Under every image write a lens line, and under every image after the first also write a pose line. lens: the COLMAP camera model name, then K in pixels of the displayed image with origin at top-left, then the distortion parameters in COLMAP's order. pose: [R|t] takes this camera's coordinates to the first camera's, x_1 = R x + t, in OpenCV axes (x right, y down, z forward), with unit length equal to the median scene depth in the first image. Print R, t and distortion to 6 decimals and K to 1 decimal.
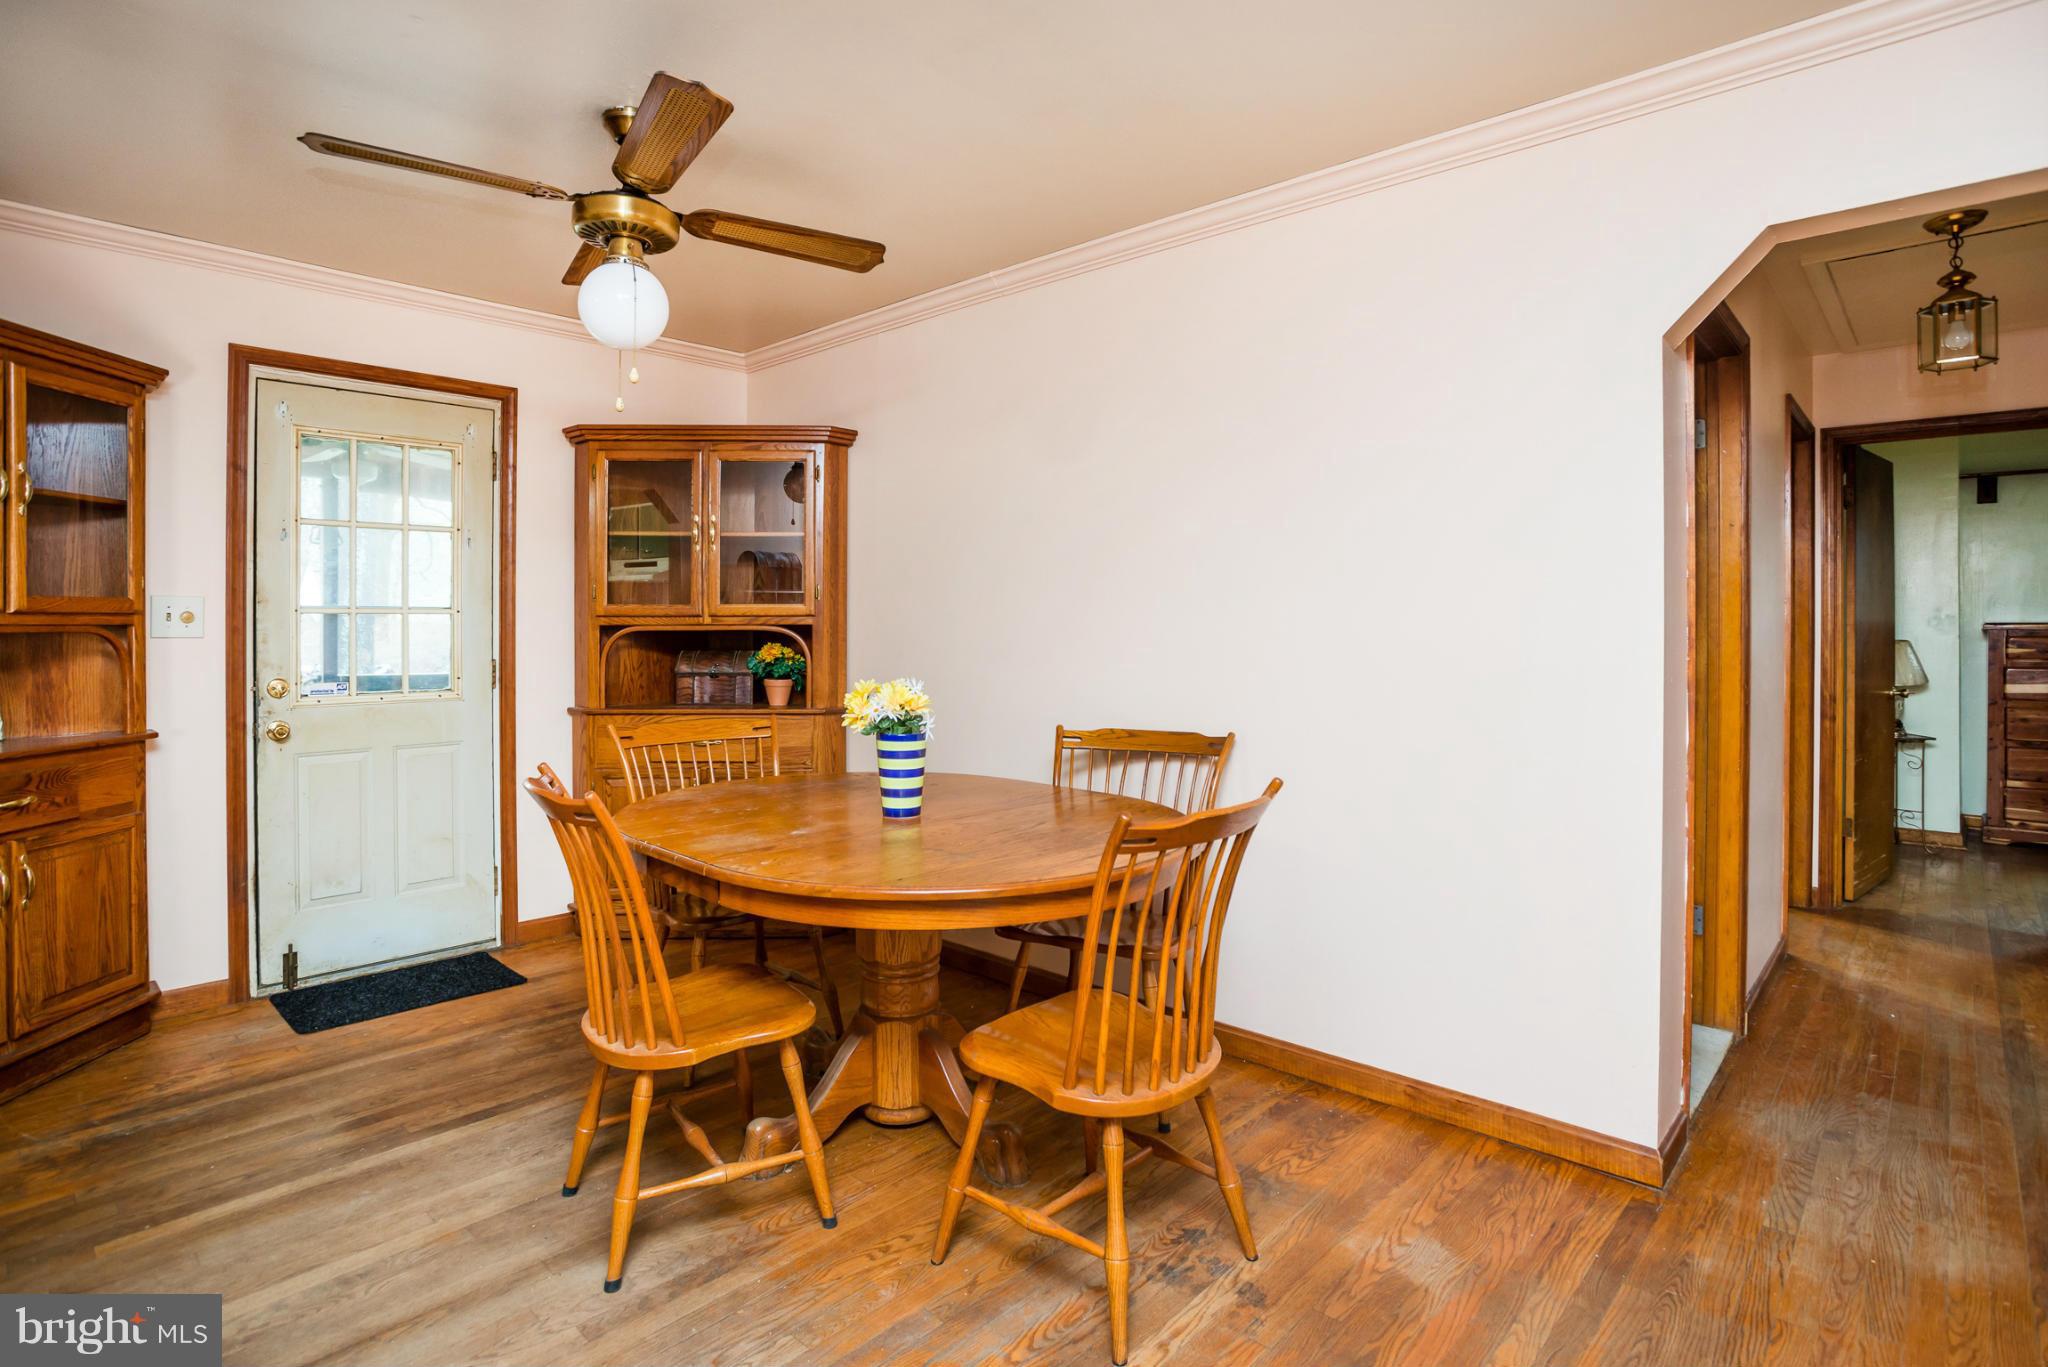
lens RADIAL K [[1006.0, 0, 977.7], [0, 1006.0, 636.1], [0, 0, 1]] dist [-0.003221, -0.000200]
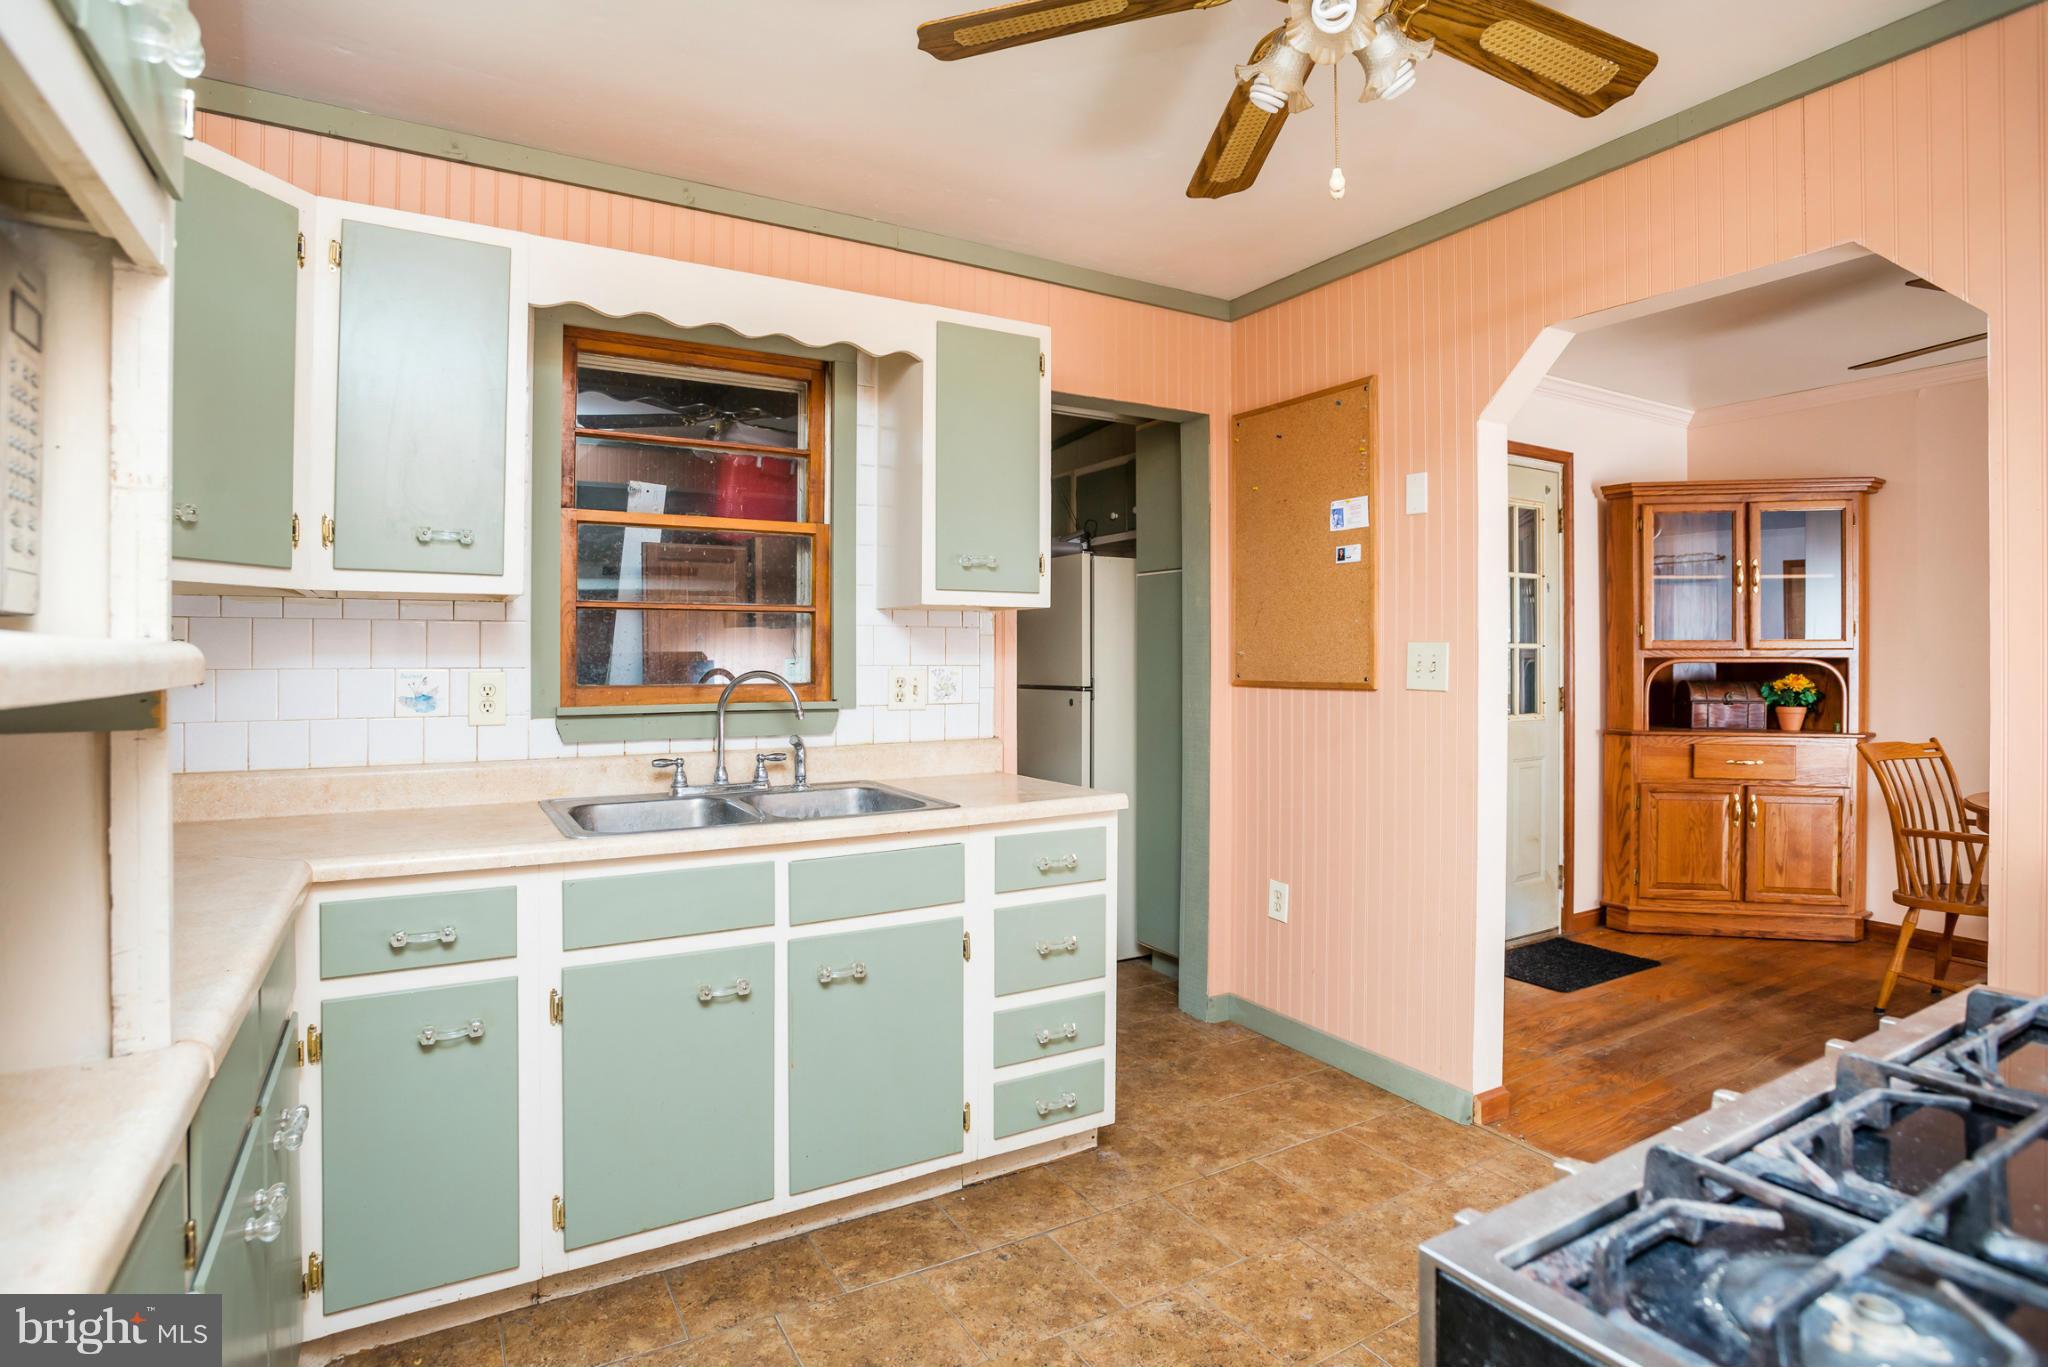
lens RADIAL K [[1006.0, 0, 1023.9], [0, 1006.0, 669.8], [0, 0, 1]] dist [-0.003221, -0.000200]
pose [[0.978286, -0.000227, -0.207259, -1.064225], [-0.000078, 0.999999, -0.001463, 0.006318], [0.207259, 0.001447, 0.978285, -0.331808]]
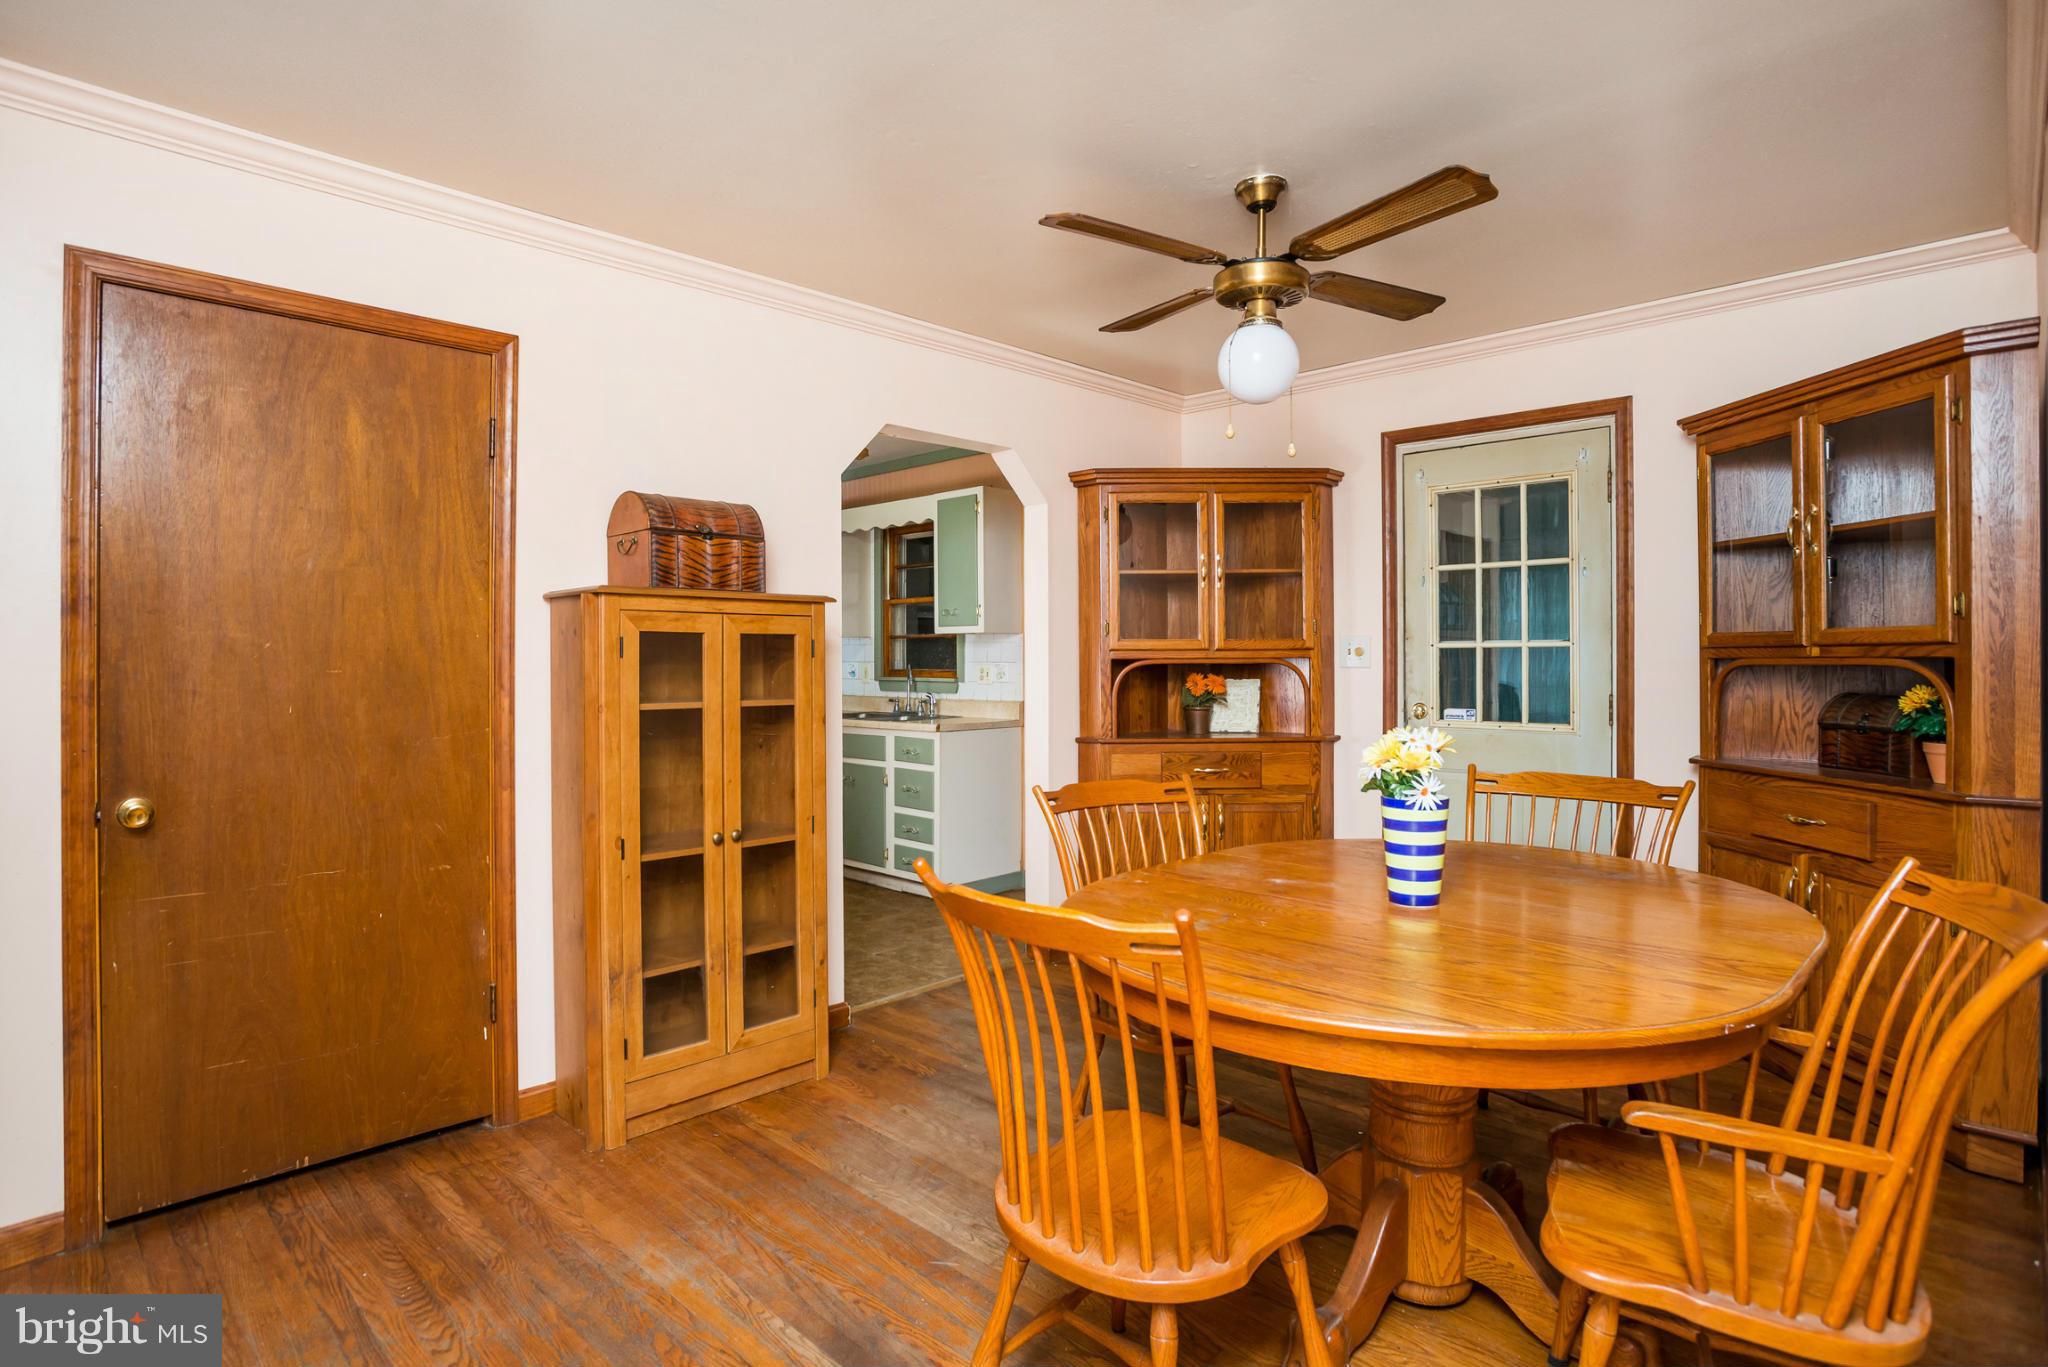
lens RADIAL K [[1006.0, 0, 1017.7], [0, 1006.0, 668.0], [0, 0, 1]] dist [-0.003221, -0.000200]
pose [[0.067375, 0.010520, -0.997672, 0.515819], [-0.010906, 0.999892, 0.009807, -0.006287], [0.997668, 0.010220, 0.067482, 0.500189]]
